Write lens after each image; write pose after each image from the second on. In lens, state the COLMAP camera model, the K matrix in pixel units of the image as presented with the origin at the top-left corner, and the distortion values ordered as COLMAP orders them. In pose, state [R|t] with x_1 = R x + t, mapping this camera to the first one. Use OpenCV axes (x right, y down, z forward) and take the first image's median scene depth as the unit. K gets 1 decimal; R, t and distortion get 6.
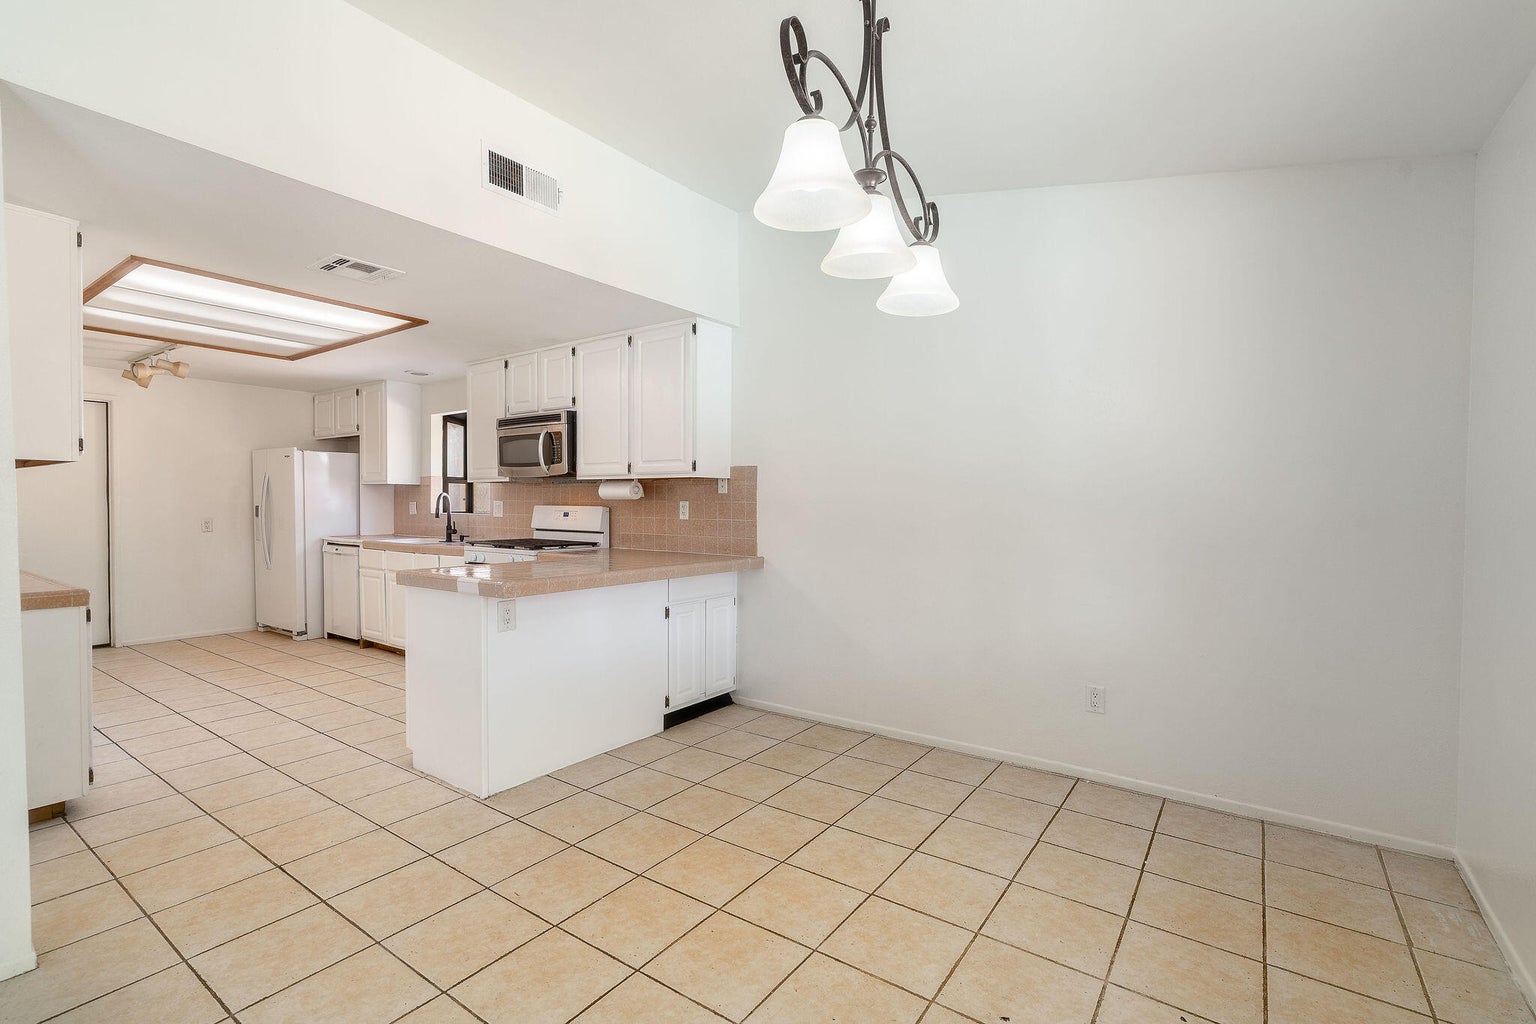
lens RADIAL K [[694.1, 0, 777.9], [0, 694.1, 502.0], [0, 0, 1]] dist [-0.000606, -0.000539]
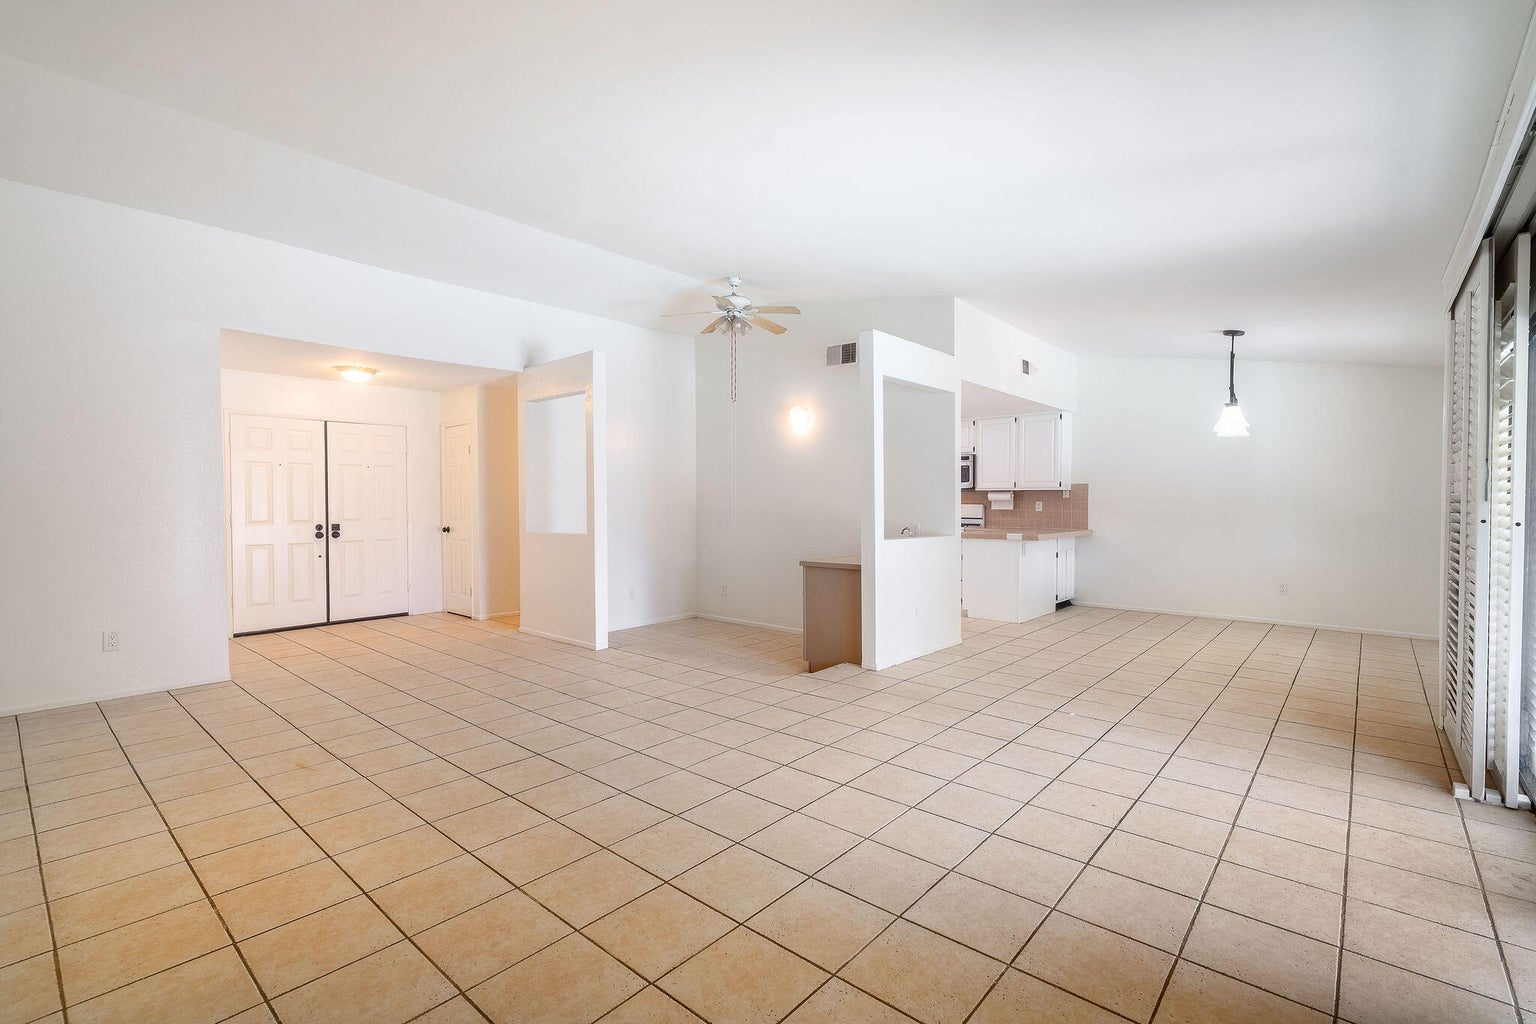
lens RADIAL K [[694.1, 0, 765.1], [0, 694.1, 517.4], [0, 0, 1]] dist [-0.000606, -0.000539]
pose [[0.996333, 0.003659, -0.085483, -0.737717], [-0.002179, 0.999846, 0.017400, 0.009448], [0.085533, -0.017150, 0.996188, -0.997802]]
